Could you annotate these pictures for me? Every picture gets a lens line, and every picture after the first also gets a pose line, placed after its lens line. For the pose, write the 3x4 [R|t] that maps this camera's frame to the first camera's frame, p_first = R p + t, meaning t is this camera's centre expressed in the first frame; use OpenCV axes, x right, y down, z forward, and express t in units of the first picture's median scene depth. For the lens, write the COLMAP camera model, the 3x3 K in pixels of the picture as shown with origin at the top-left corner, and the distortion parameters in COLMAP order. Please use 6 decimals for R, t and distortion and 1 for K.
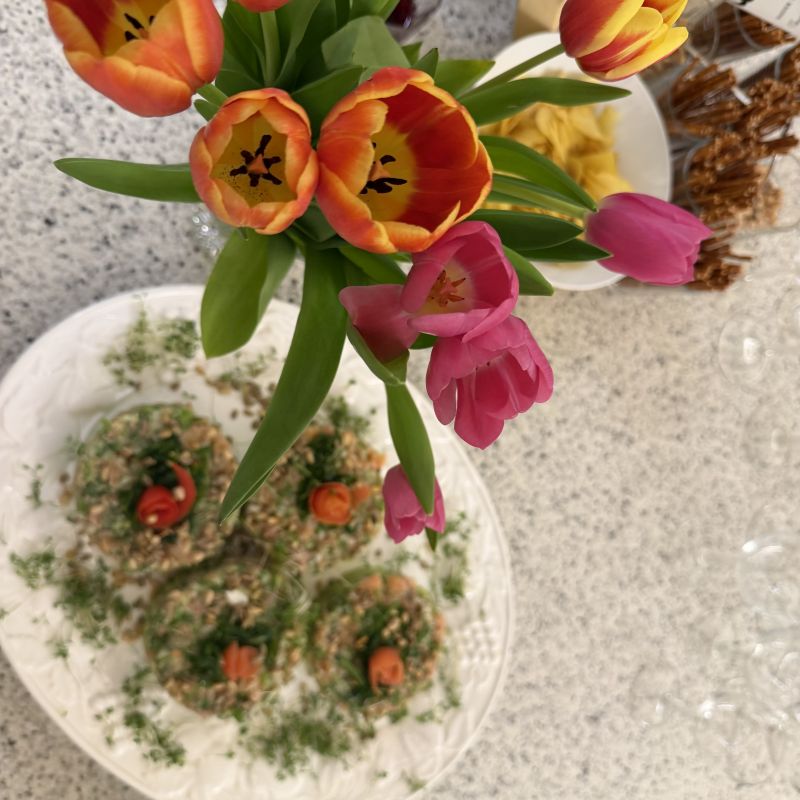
lens RADIAL K [[746.0, 0, 399.0], [0, 746.0, 400.4], [0, 0, 1]] dist [0.007448, 0.000000]
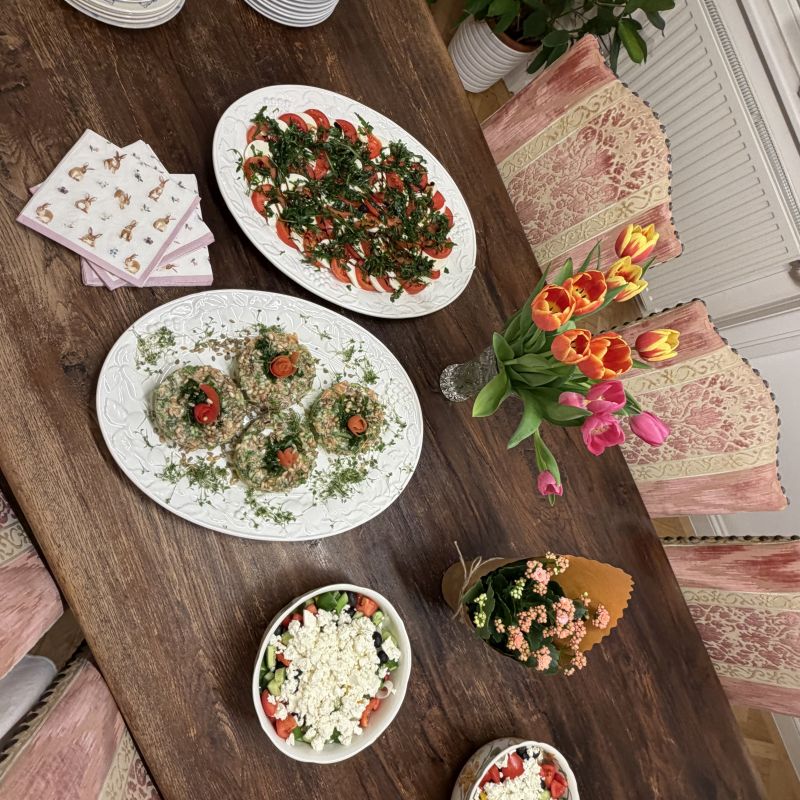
lens RADIAL K [[546.3, 0, 400.9], [0, 546.3, 398.8], [0, 0, 1]] dist [-0.003023, -0.001192]
pose [[0.826809, -0.561501, 0.033211, 0.070267], [0.557376, 0.825812, 0.085832, 0.261497], [-0.075621, -0.052456, 0.995756, -0.431557]]
